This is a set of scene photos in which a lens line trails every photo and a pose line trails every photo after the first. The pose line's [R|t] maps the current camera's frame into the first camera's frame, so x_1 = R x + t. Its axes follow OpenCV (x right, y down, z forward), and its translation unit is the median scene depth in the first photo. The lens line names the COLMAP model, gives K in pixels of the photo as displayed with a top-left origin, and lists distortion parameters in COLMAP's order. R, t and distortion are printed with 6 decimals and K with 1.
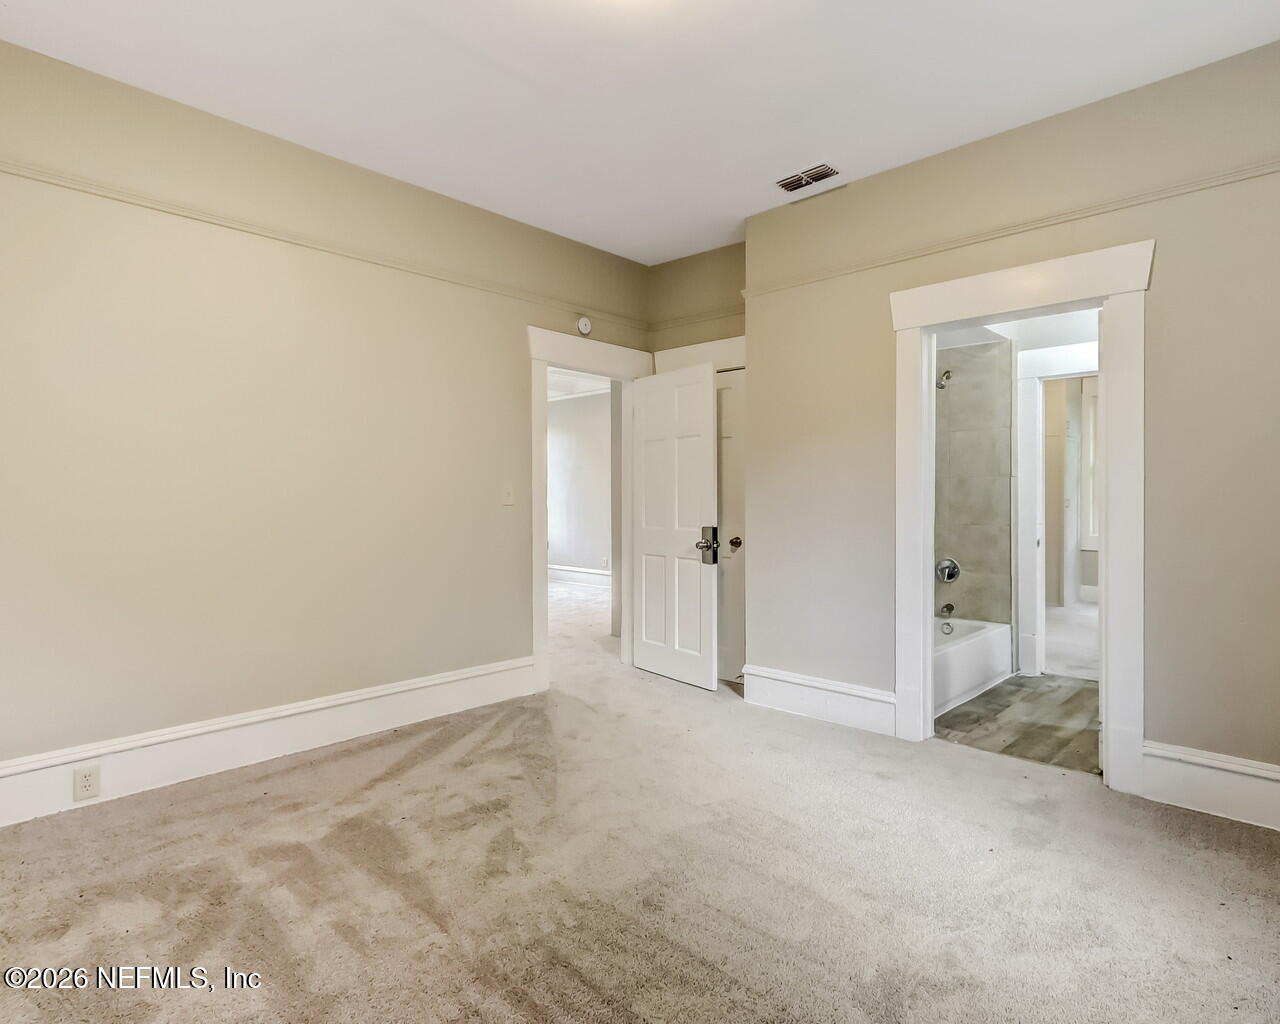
lens RADIAL K [[715.7, 0, 627.7], [0, 715.7, 502.2], [0, 0, 1]] dist [0.003281, 0.001368]
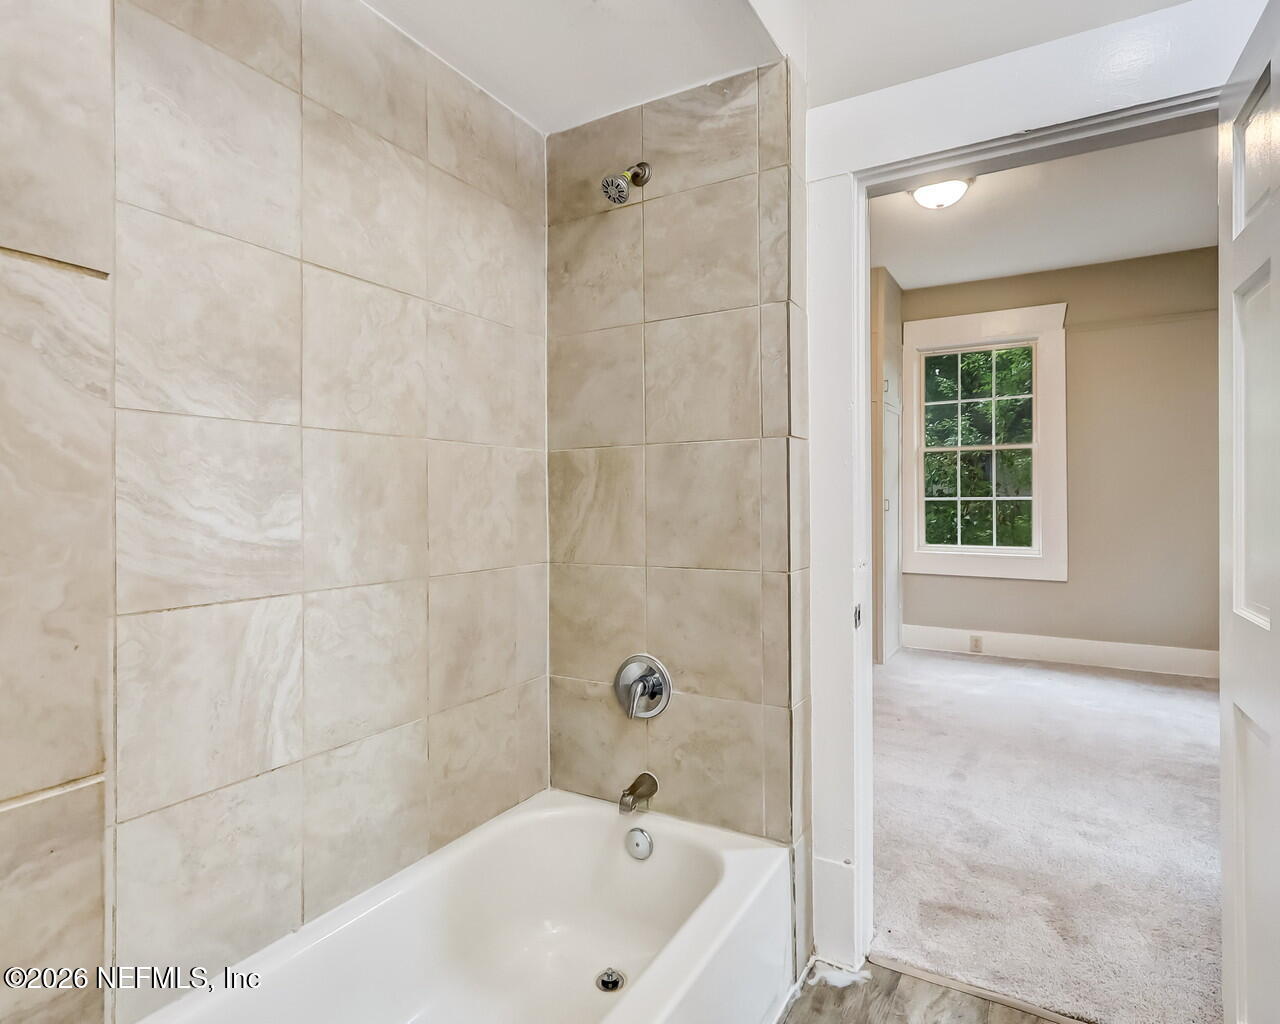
lens RADIAL K [[715.7, 0, 639.0], [0, 715.7, 503.0], [0, 0, 1]] dist [0.003281, 0.001368]
pose [[0.973462, -0.008062, 0.228707, 0.372012], [0.006845, 0.999958, 0.006116, -0.005160], [-0.228746, -0.004388, 0.973476, 0.654309]]
